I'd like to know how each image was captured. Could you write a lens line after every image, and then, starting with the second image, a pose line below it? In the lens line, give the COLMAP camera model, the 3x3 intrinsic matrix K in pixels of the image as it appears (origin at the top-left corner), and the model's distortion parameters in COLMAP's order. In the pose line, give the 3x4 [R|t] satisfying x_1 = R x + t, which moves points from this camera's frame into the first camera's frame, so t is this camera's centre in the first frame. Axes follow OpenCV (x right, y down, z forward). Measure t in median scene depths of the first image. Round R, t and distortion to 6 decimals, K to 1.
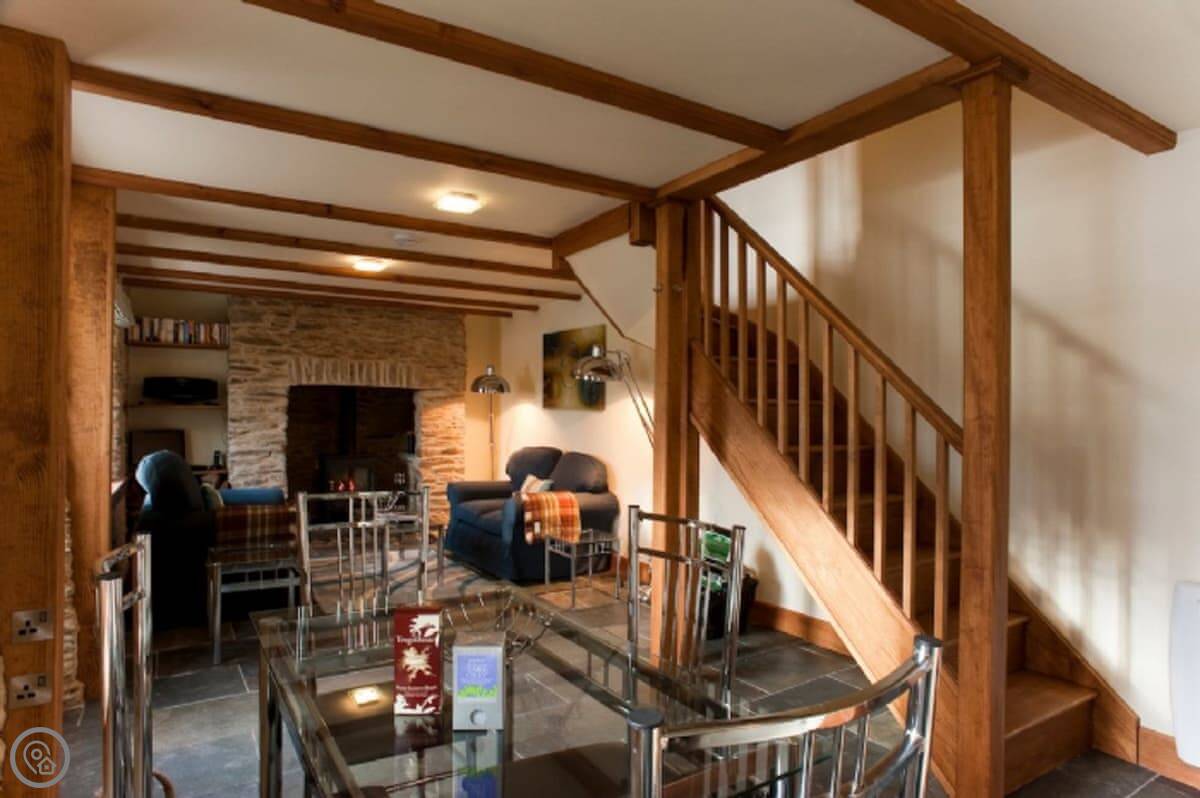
lens RADIAL K [[682.6, 0, 602.5], [0, 682.6, 402.4], [0, 0, 1]] dist [-0.078947, 0.040867]
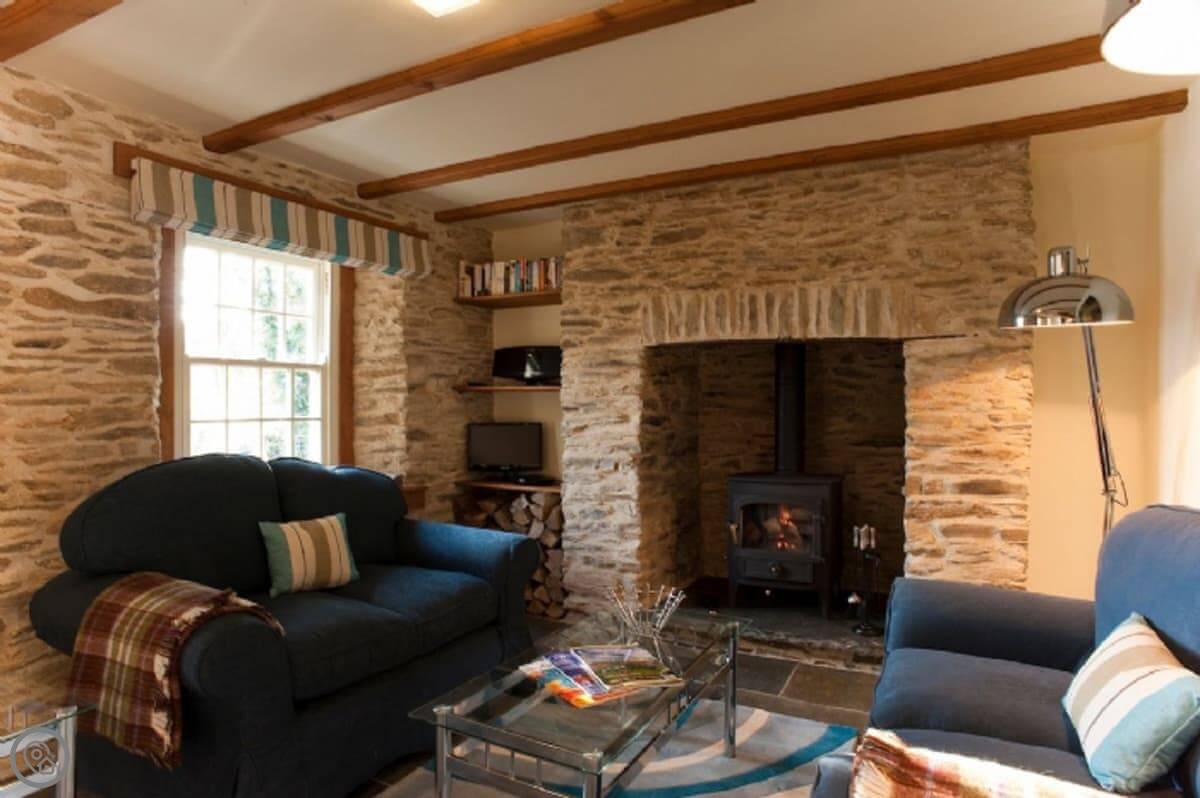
lens RADIAL K [[682.6, 0, 598.6], [0, 682.6, 405.8], [0, 0, 1]] dist [-0.078947, 0.040867]
pose [[0.499766, -0.009011, -0.866114, 0.006870], [0.009862, 0.999940, -0.004713, 0.026513], [0.866104, -0.006186, 0.499825, 0.685292]]
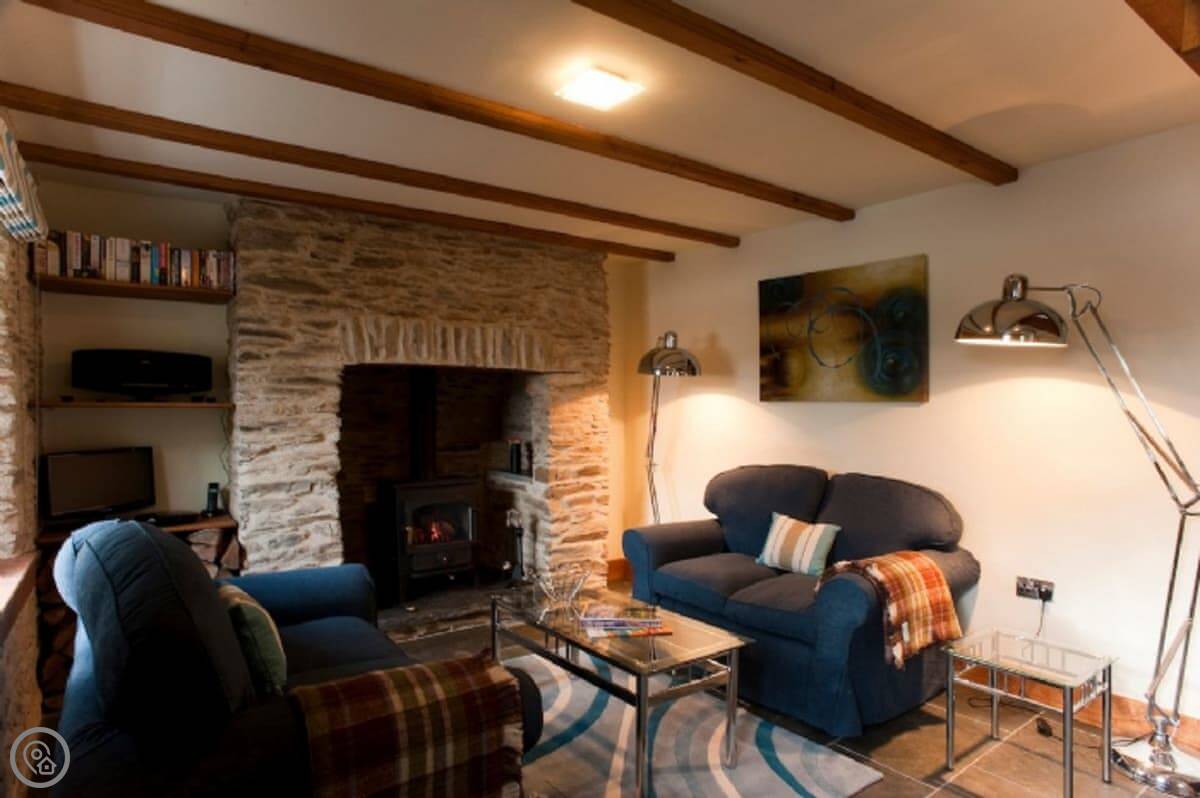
lens RADIAL K [[682.6, 0, 607.7], [0, 682.6, 403.2], [0, 0, 1]] dist [-0.078947, 0.040867]
pose [[0.997227, -0.011385, 0.073544, -0.288127], [0.010698, 0.999895, 0.009727, 0.003748], [-0.073647, -0.008913, 0.997245, 0.420809]]
